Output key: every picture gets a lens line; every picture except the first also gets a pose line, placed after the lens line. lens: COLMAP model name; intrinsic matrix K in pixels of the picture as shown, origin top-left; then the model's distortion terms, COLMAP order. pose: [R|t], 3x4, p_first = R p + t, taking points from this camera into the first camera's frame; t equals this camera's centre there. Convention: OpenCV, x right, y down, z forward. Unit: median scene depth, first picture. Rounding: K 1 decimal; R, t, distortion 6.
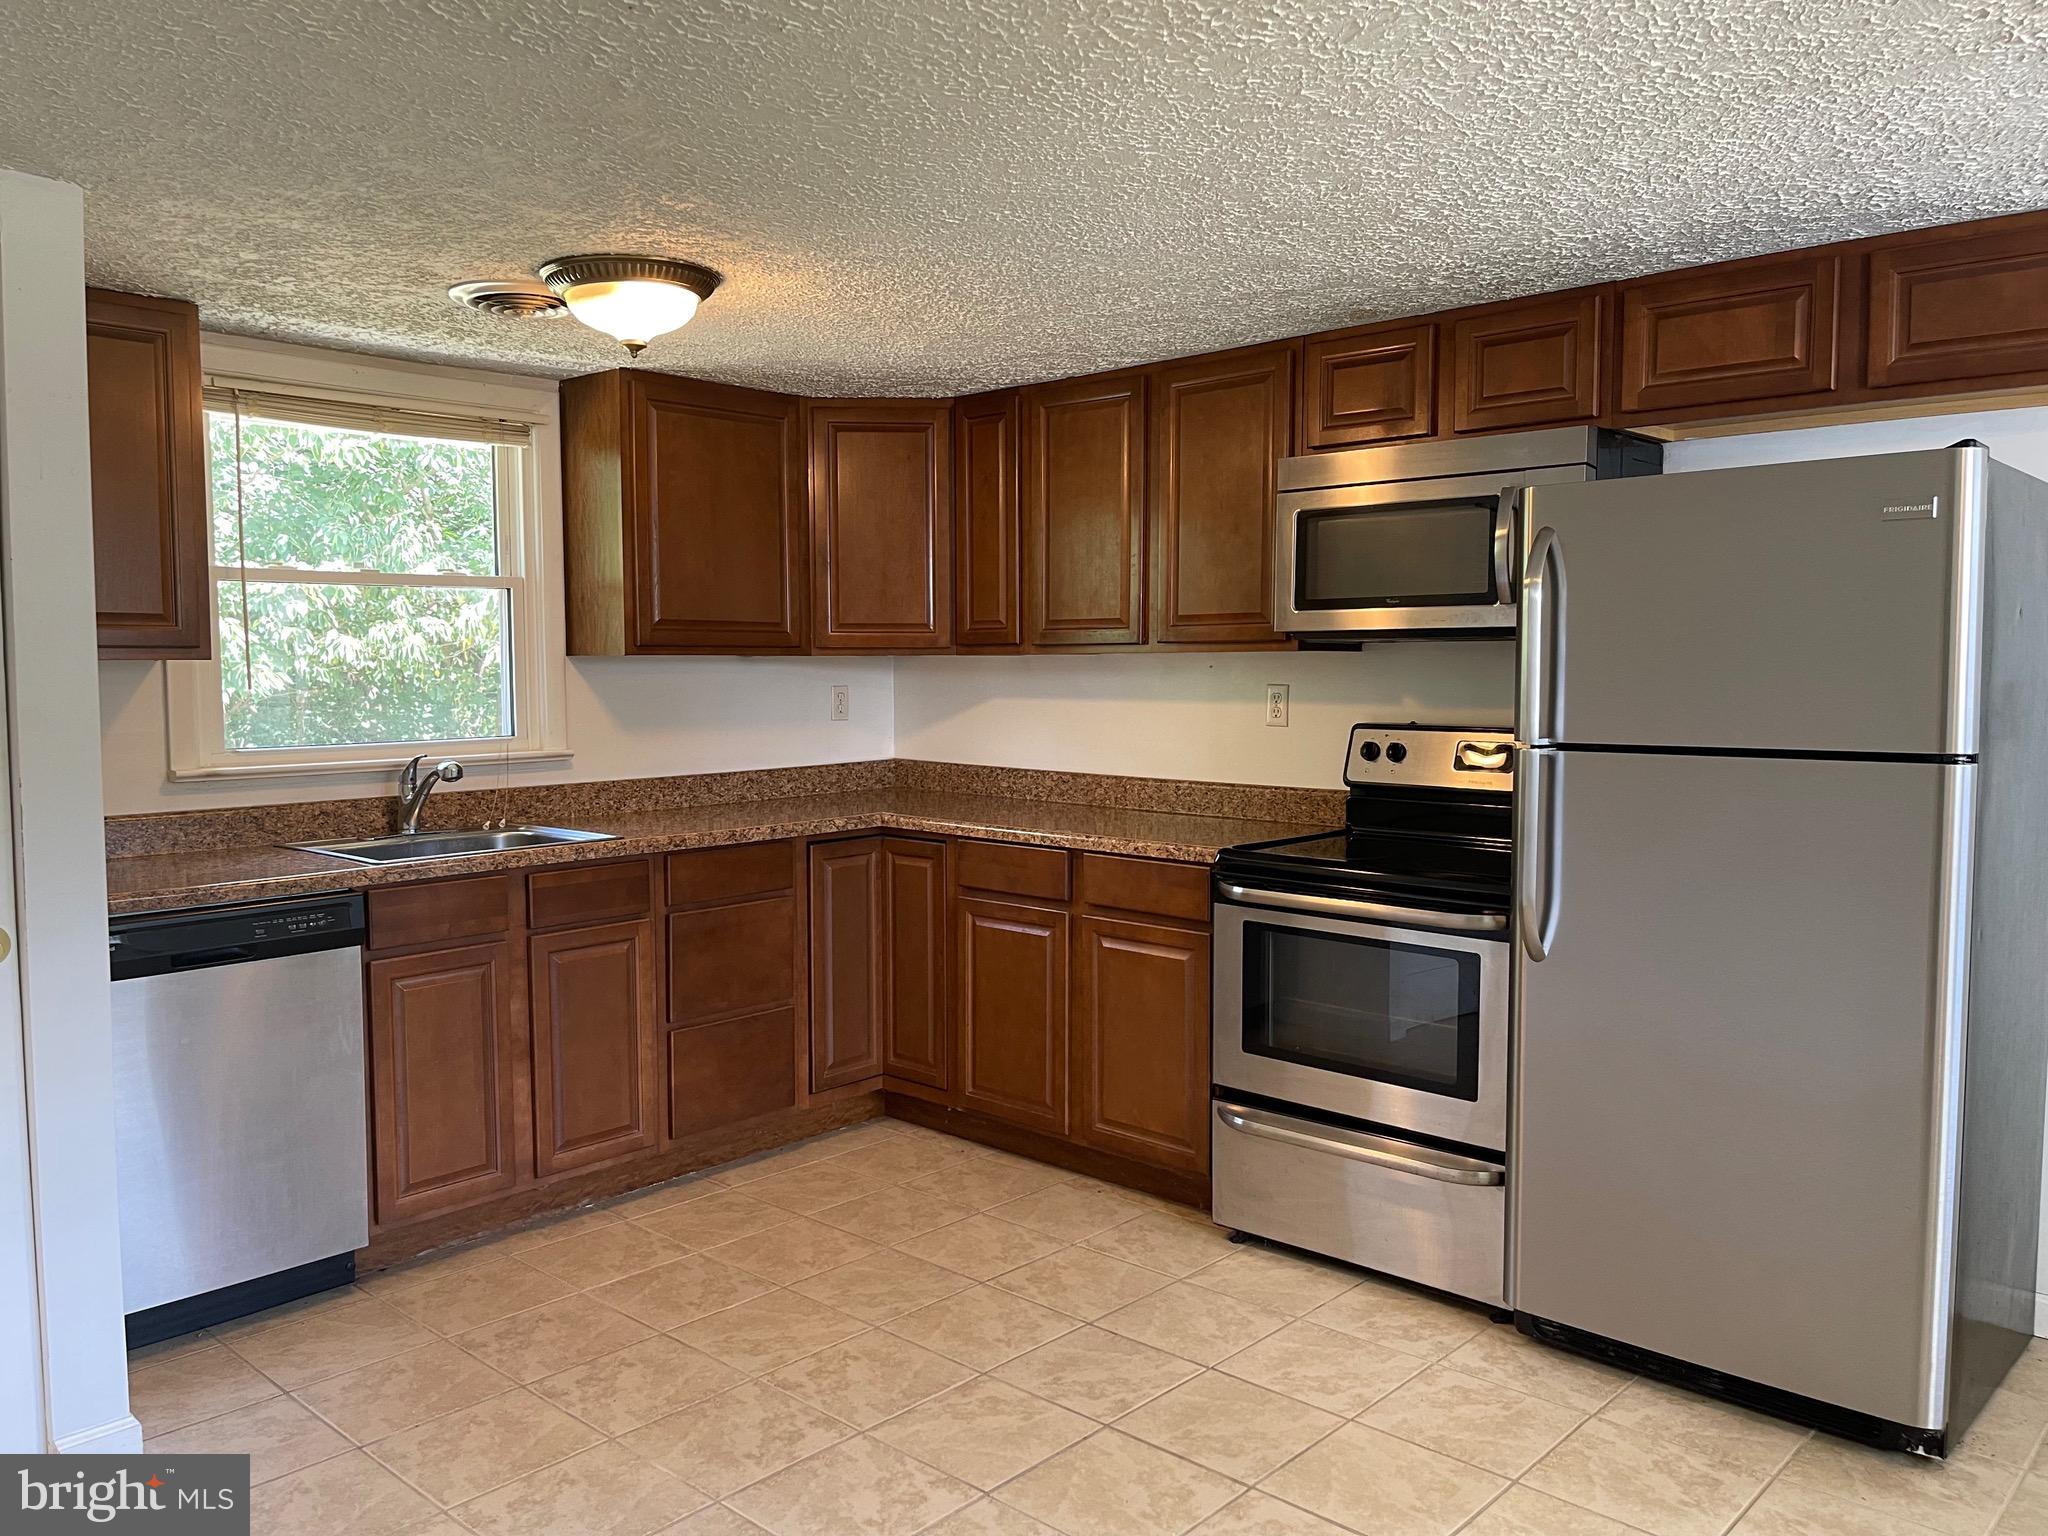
lens RADIAL K [[1544.5, 0, 1010.7], [0, 1544.5, 768.2], [0, 0, 1]] dist [0.063815, -0.072736]
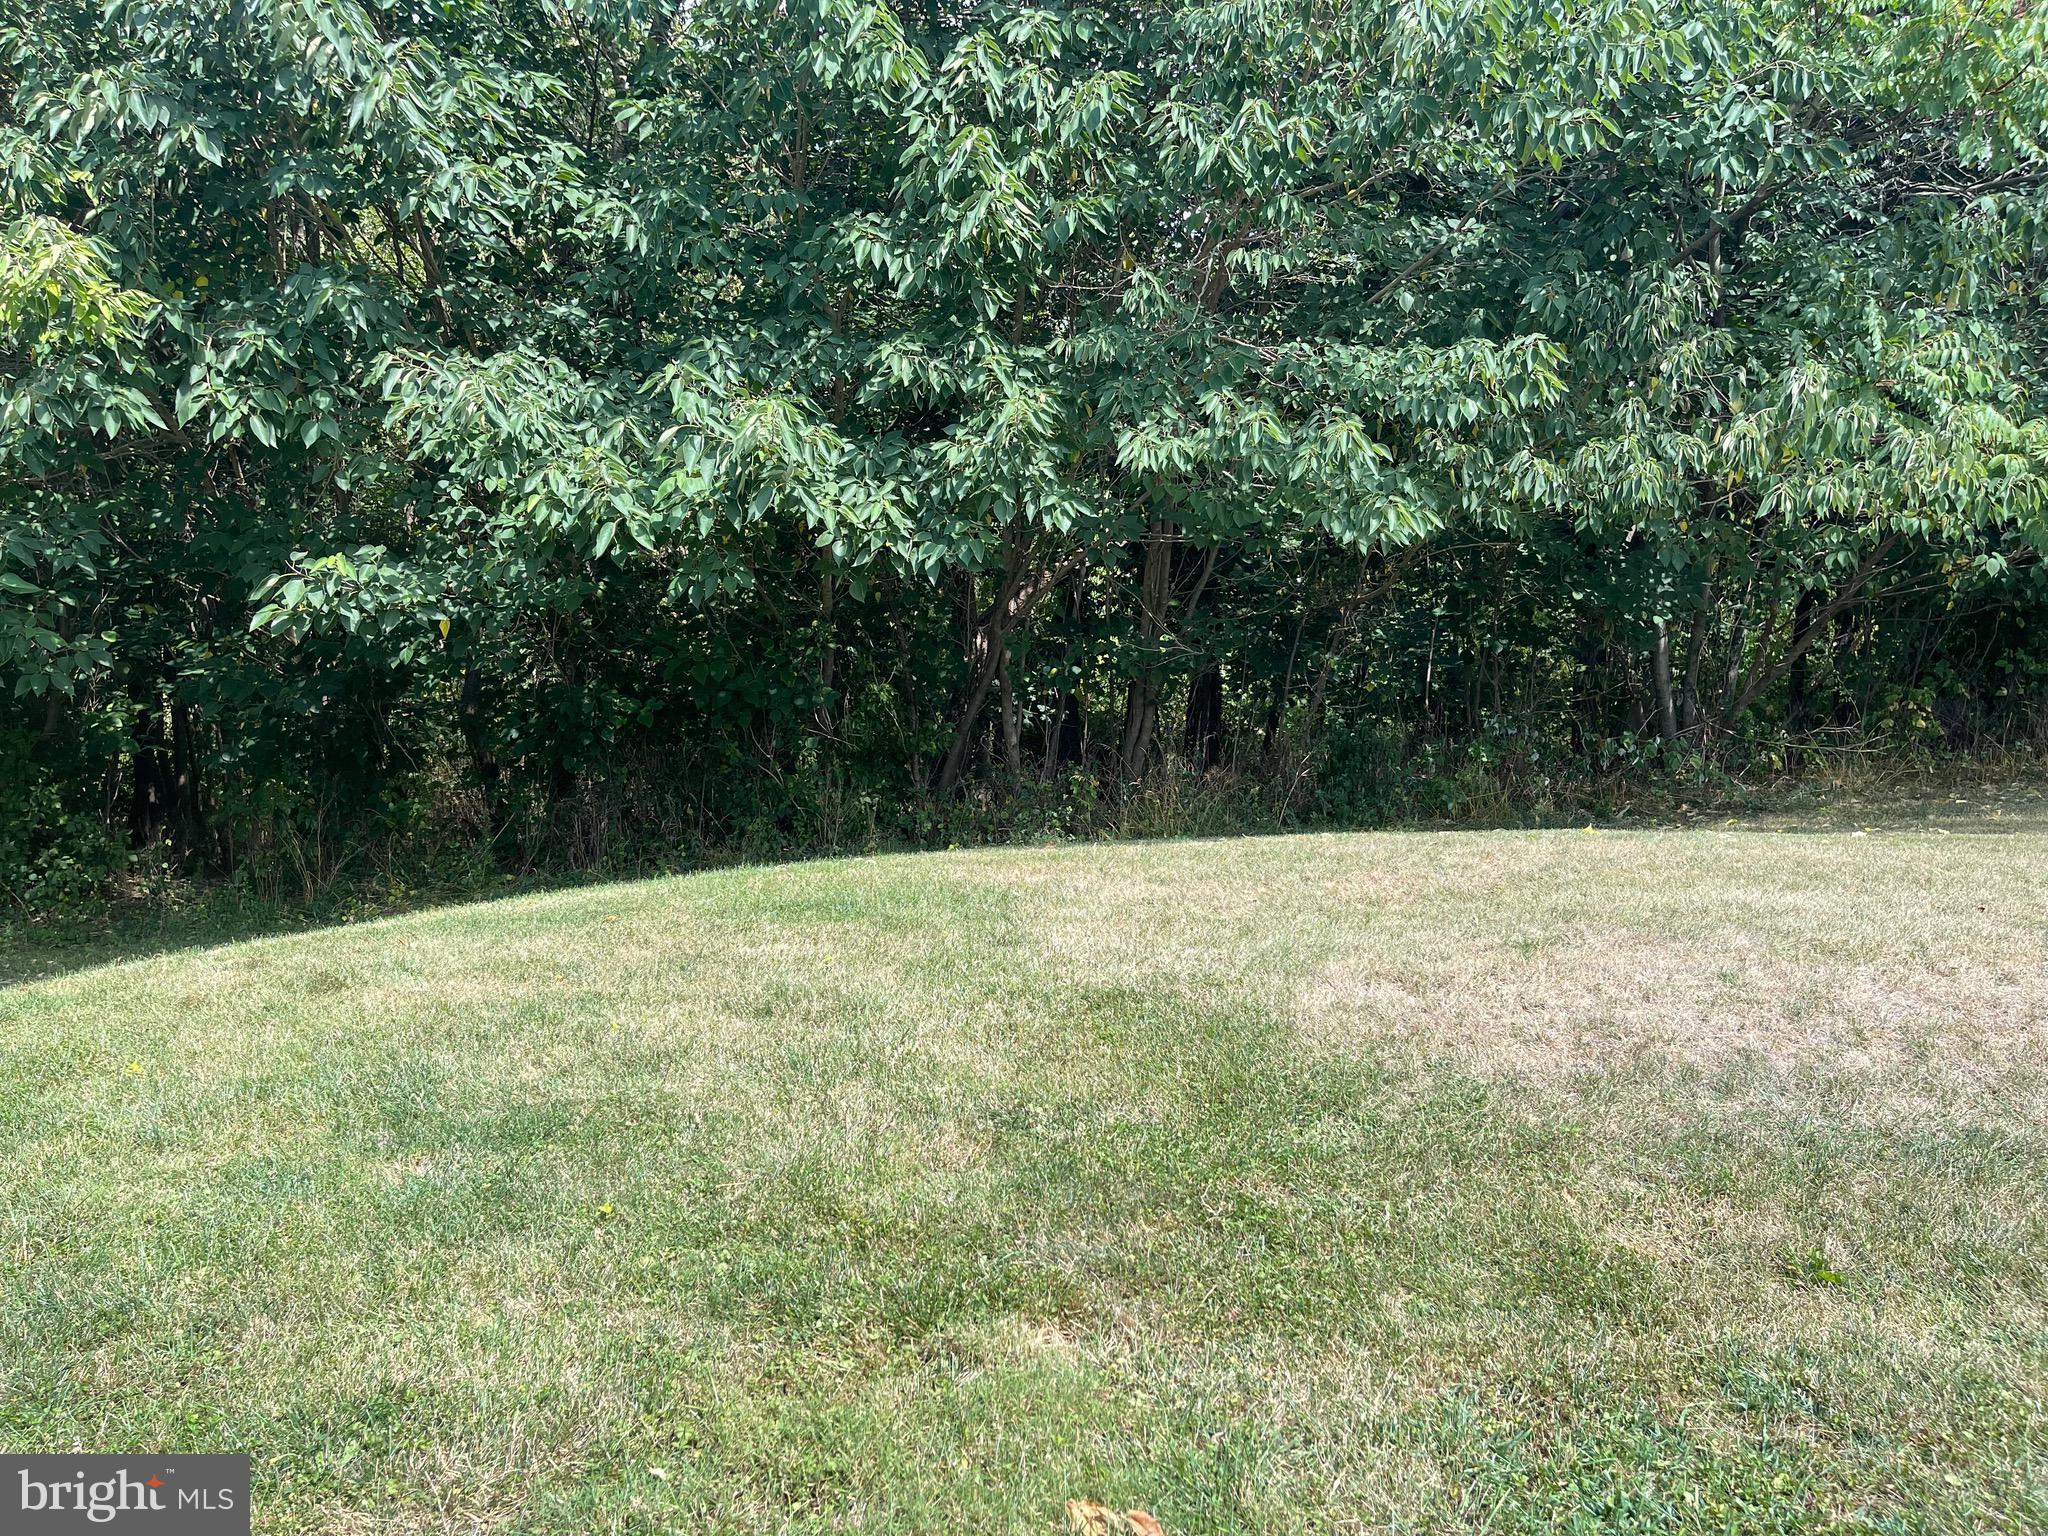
lens RADIAL K [[1544.5, 0, 1016.3], [0, 1544.5, 771.9], [0, 0, 1]] dist [0.063815, -0.072736]
pose [[0.717495, 0.160500, -0.677821, -0.411324], [-0.098582, 0.986695, 0.129286, -0.063067], [0.689553, -0.025941, 0.723771, 1.255500]]
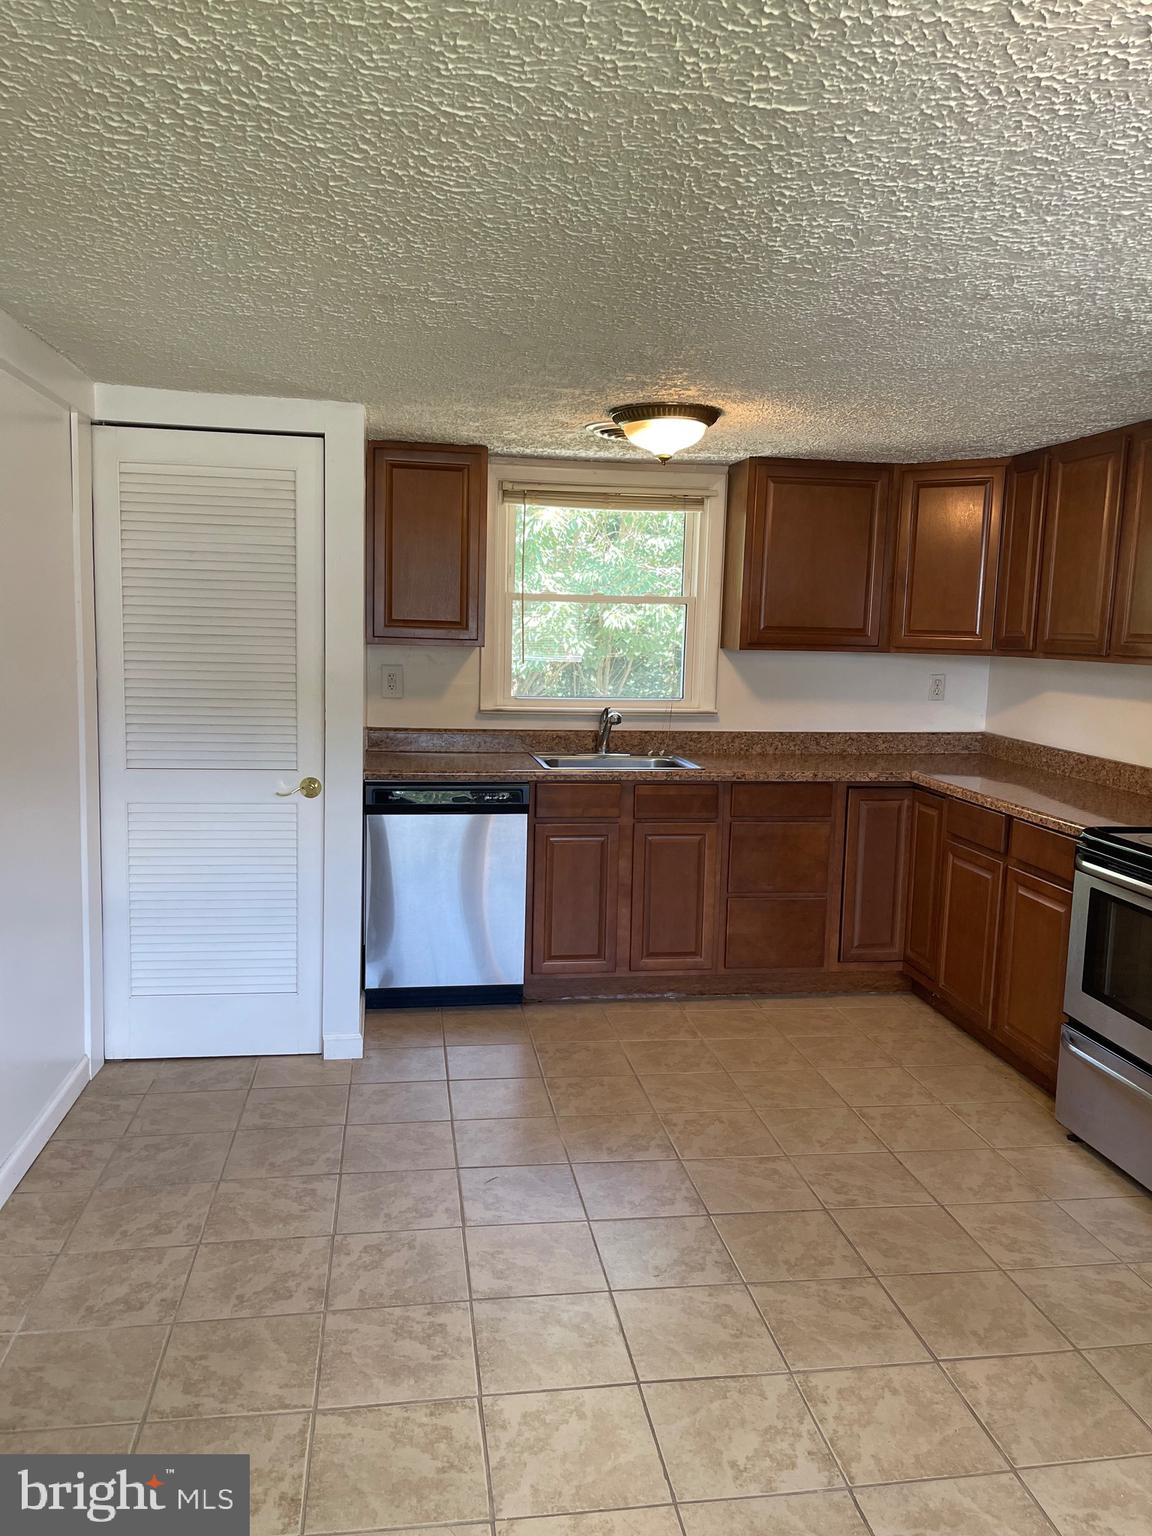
lens RADIAL K [[1158.3, 0, 579.7], [0, 1158.3, 766.1], [0, 0, 1]] dist [0.063815, -0.072736]
pose [[0.783393, 0.101610, -0.613164, 0.385422], [-0.072940, 0.994759, 0.071656, -0.034110], [0.617232, -0.011410, 0.786699, 0.014385]]
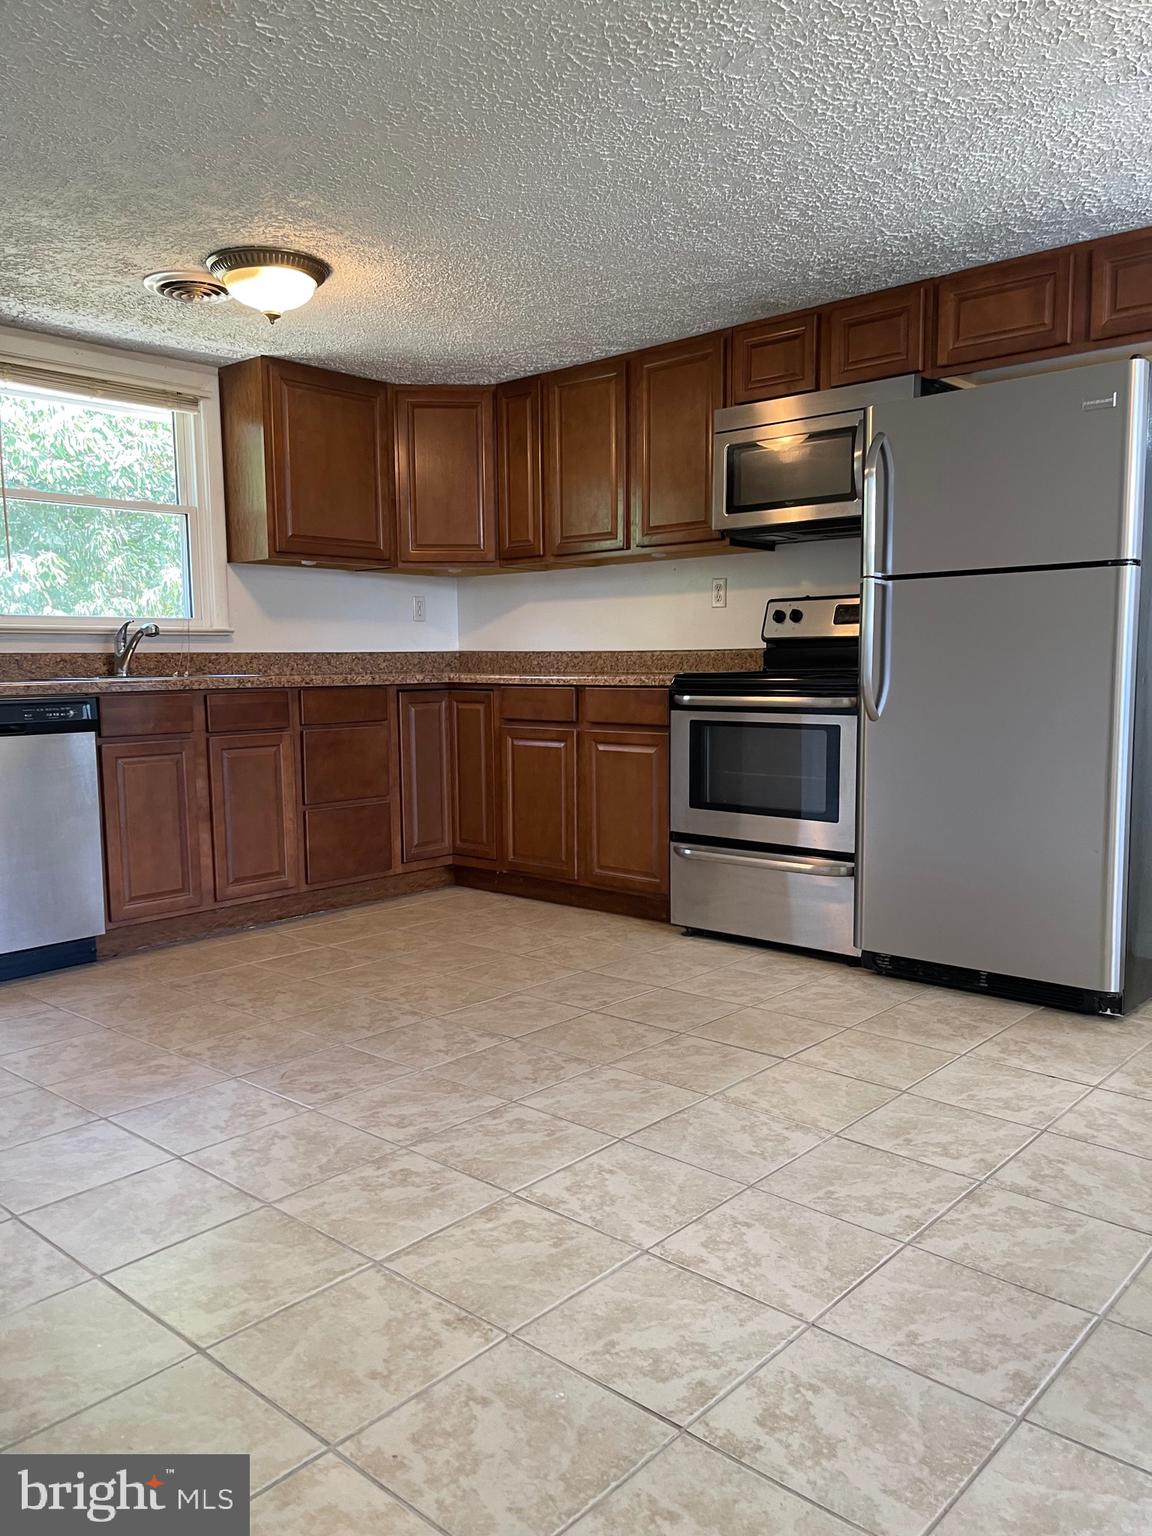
lens RADIAL K [[1158.3, 0, 587.2], [0, 1158.3, 787.0], [0, 0, 1]] dist [0.063815, -0.072736]
pose [[0.999628, -0.009000, 0.025750, 0.021058], [0.008092, 0.999349, 0.035158, 0.120455], [-0.026049, -0.034937, 0.999050, -0.116035]]
